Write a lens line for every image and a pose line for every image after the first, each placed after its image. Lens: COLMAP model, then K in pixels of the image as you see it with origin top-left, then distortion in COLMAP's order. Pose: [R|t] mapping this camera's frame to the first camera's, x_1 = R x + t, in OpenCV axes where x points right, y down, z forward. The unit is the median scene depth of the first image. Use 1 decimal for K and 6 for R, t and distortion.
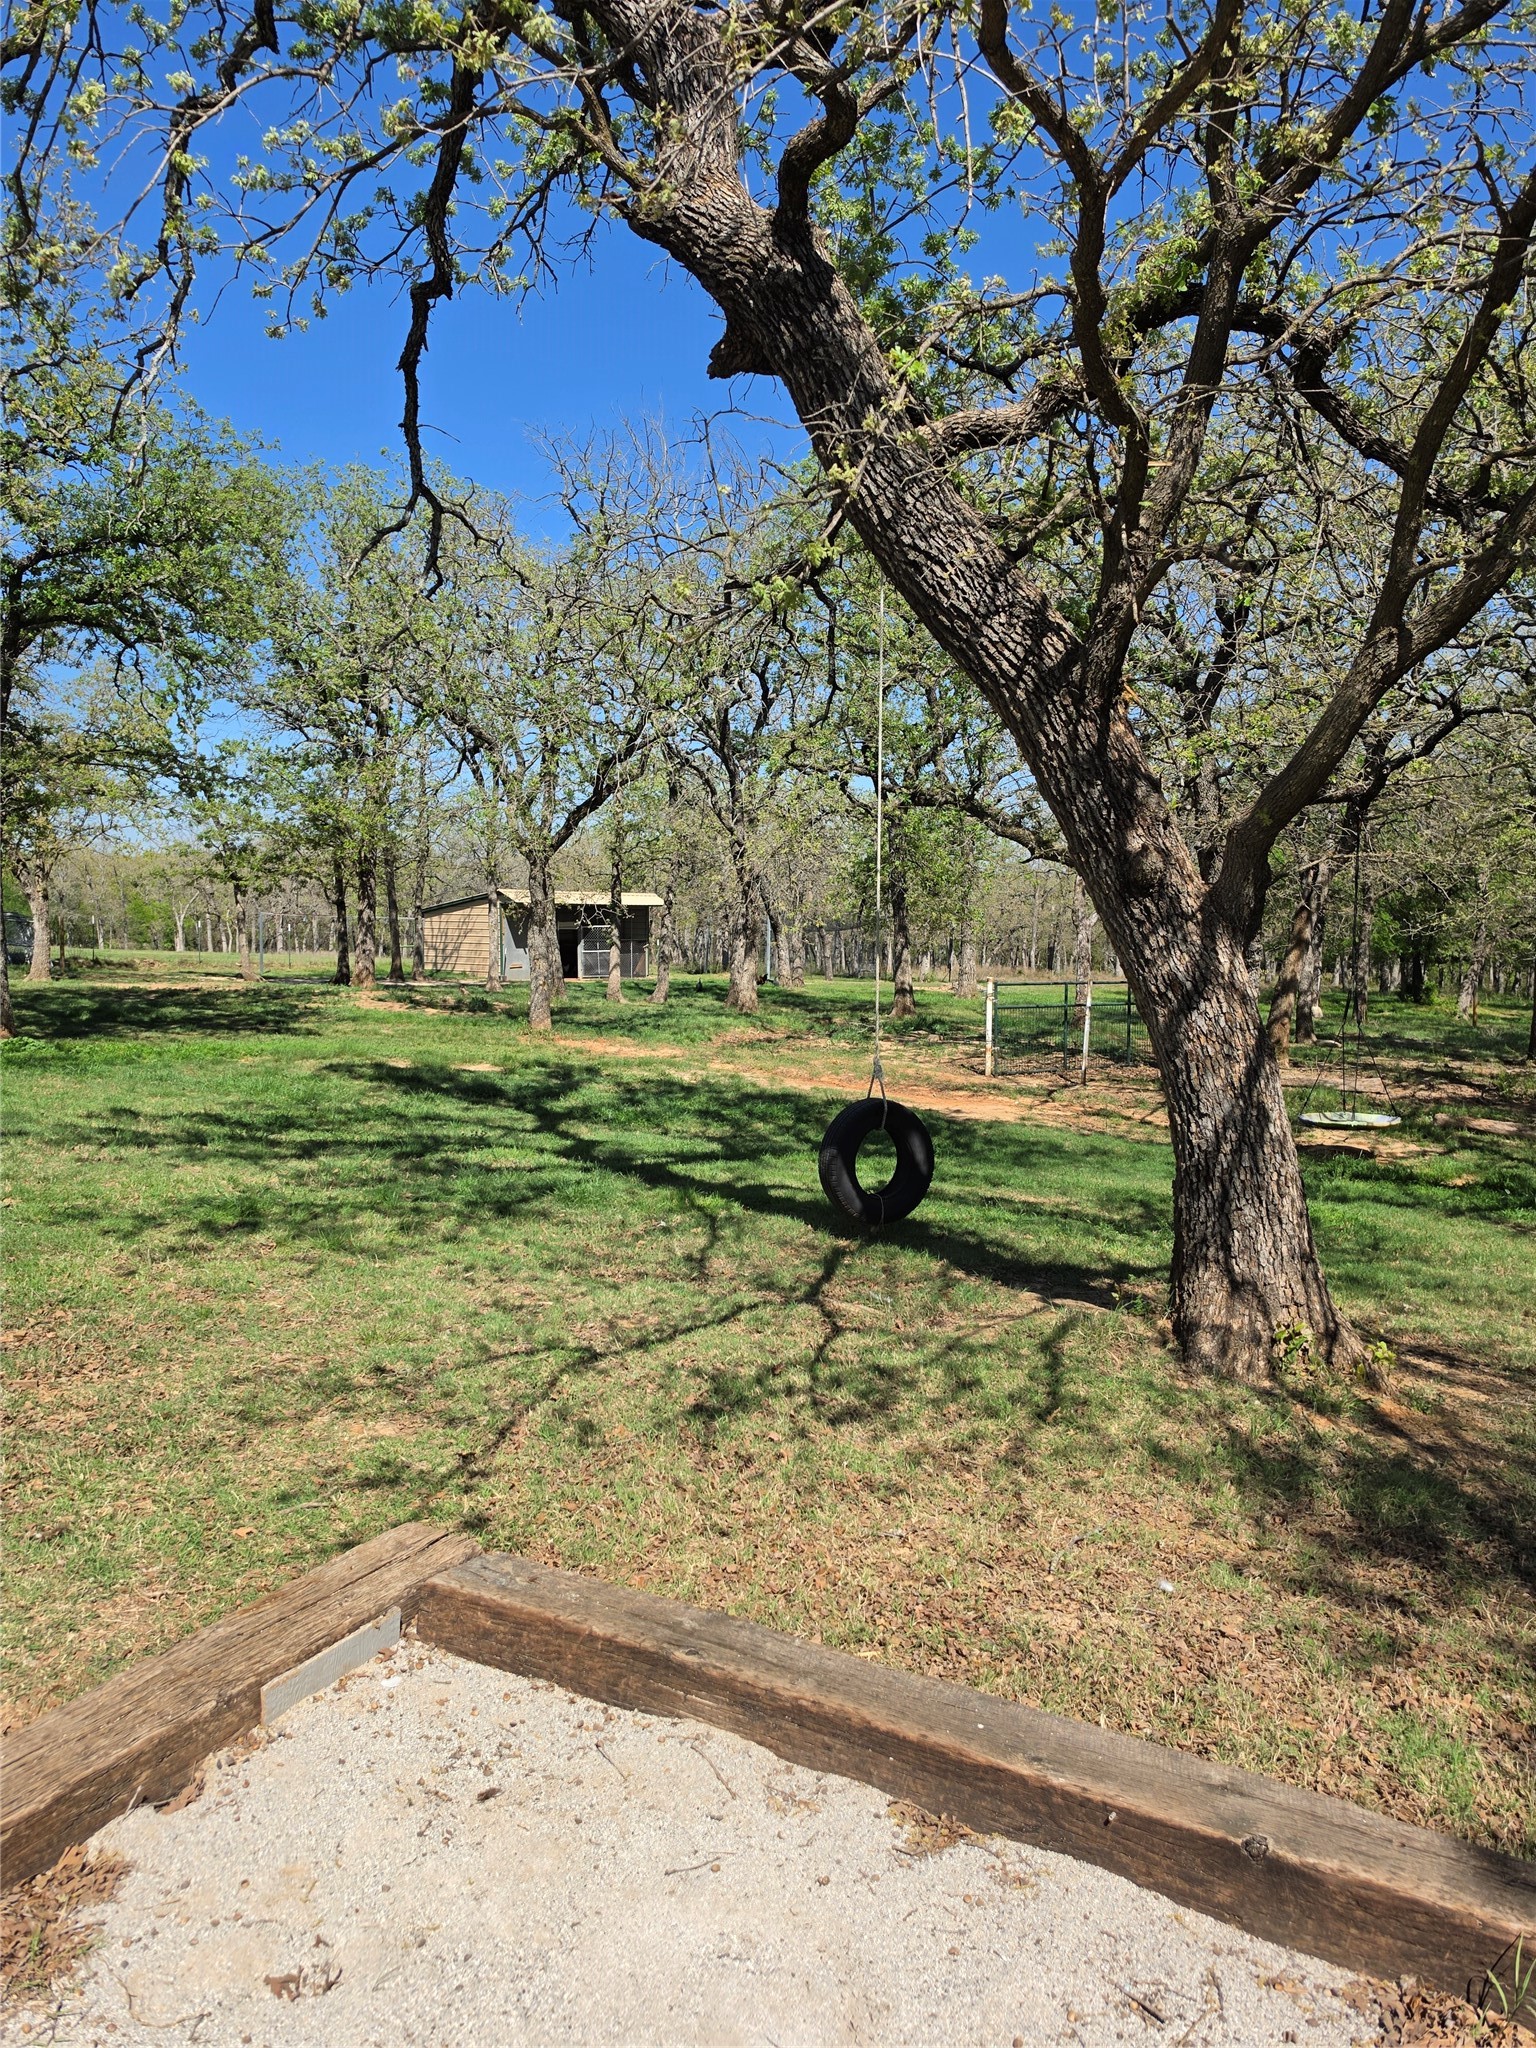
lens RADIAL K [[1371.7, 0, 766.4], [0, 1371.7, 1015.5], [0, 0, 1]] dist [-0.001112, 0.000084]
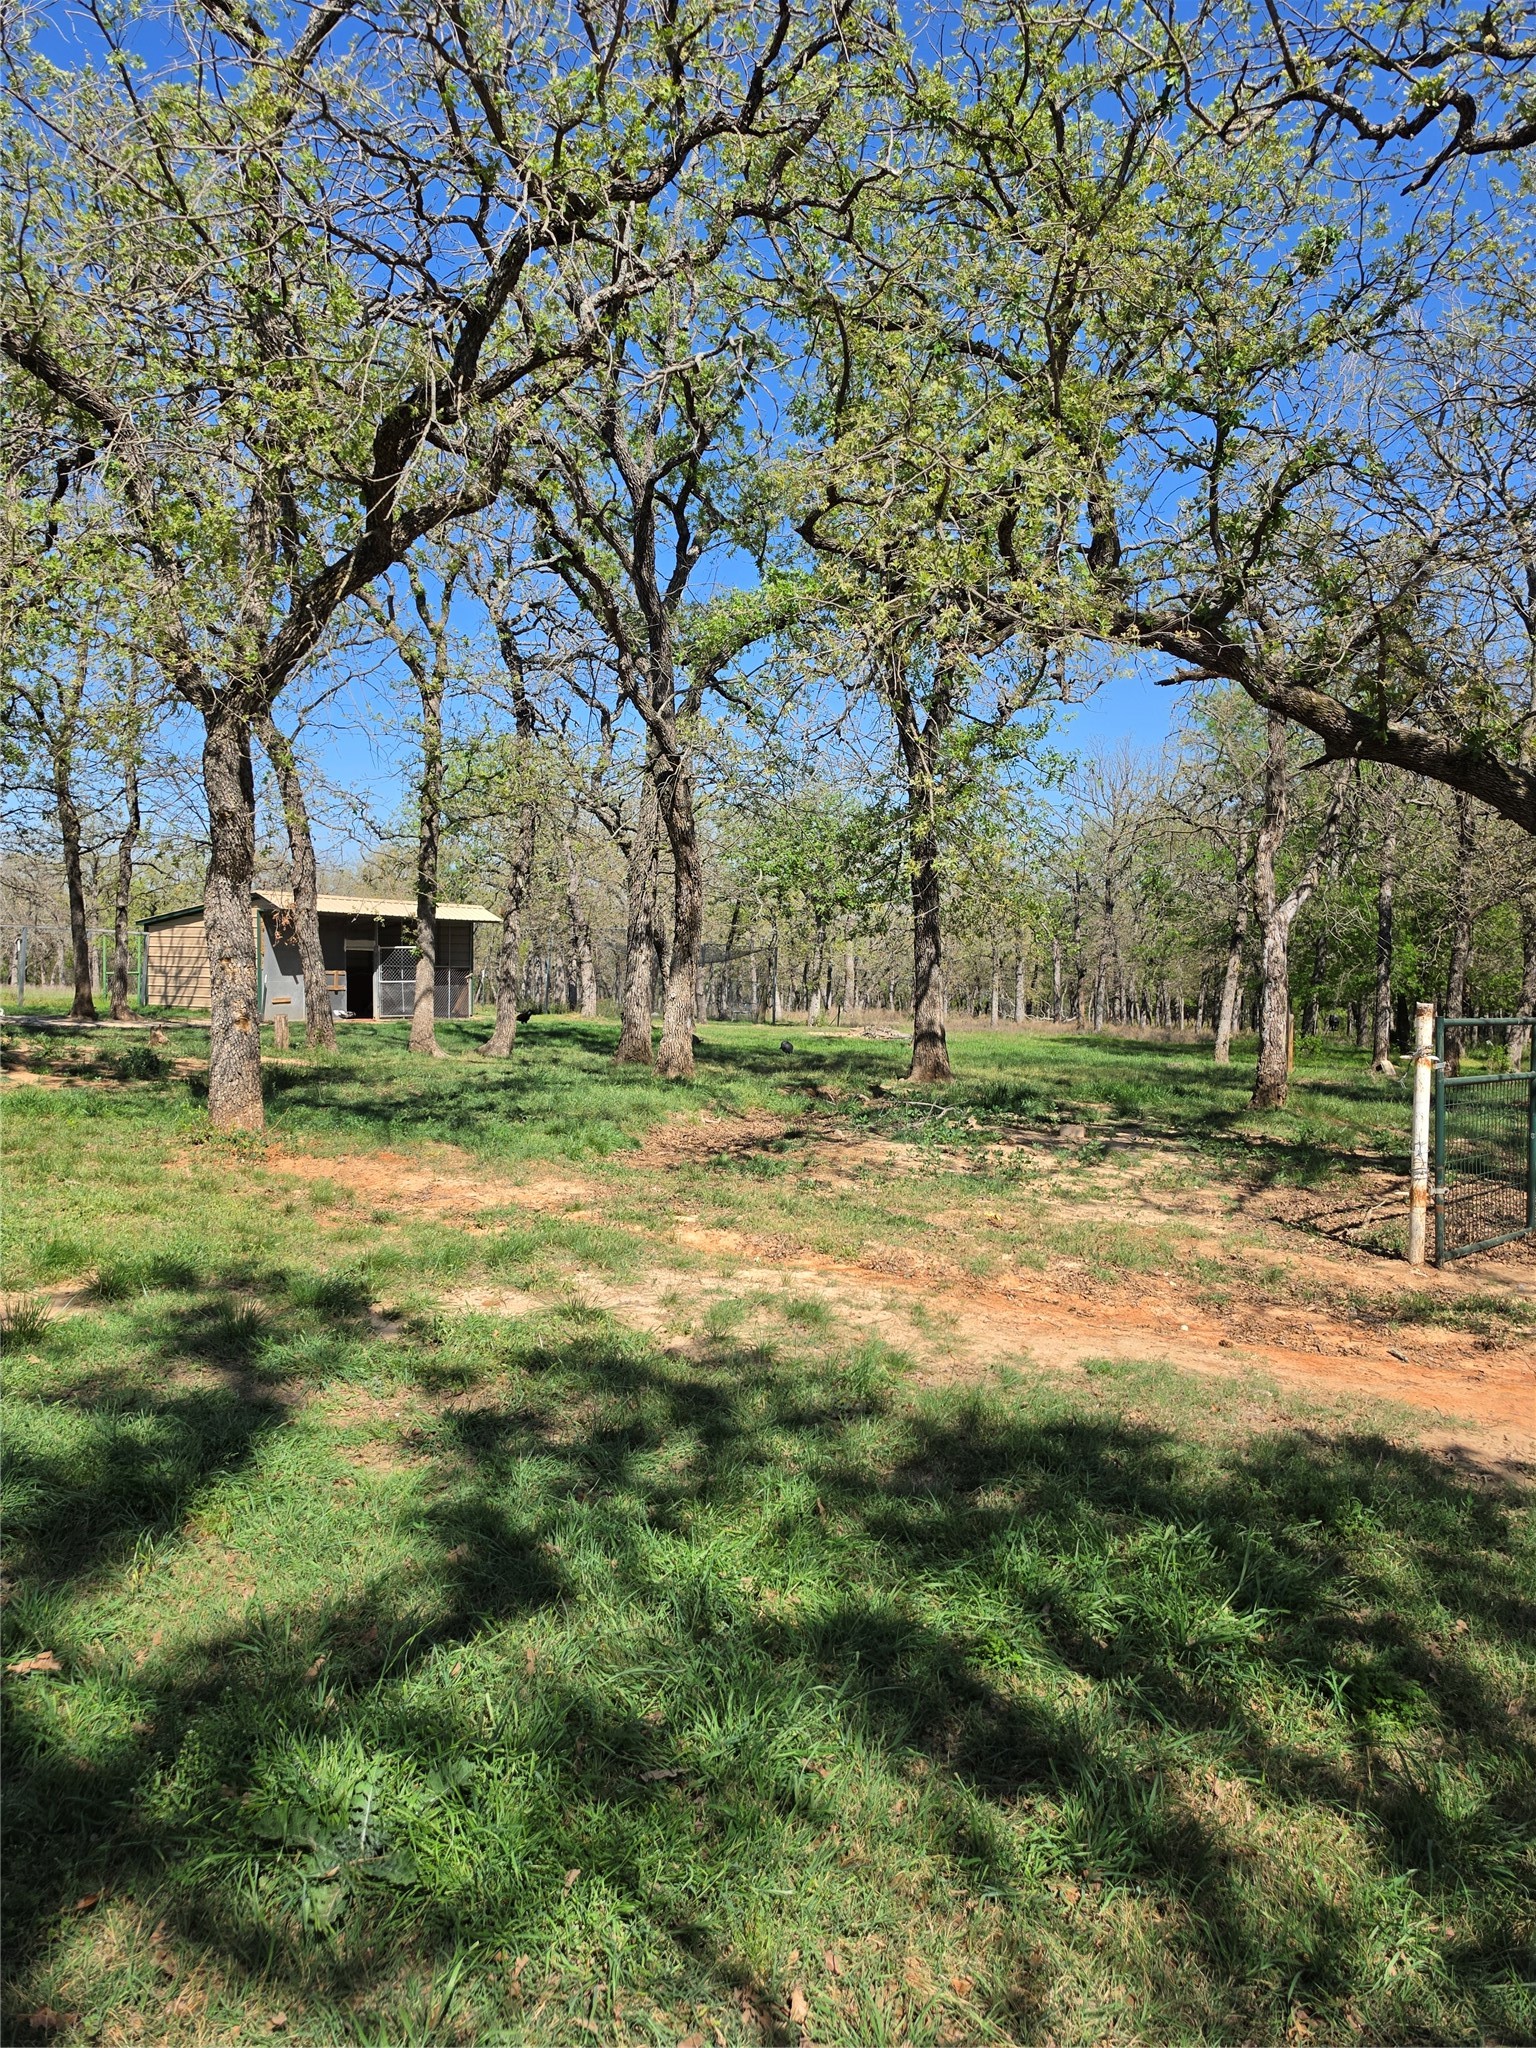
lens RADIAL K [[1371.7, 0, 769.8], [0, 1371.7, 1034.9], [0, 0, 1]] dist [-0.001112, 0.000084]
pose [[0.990943, 0.002749, 0.134254, -0.039768], [-0.000228, 0.999824, -0.018786, -0.007045], [-0.134282, 0.018585, 0.990769, 0.370535]]
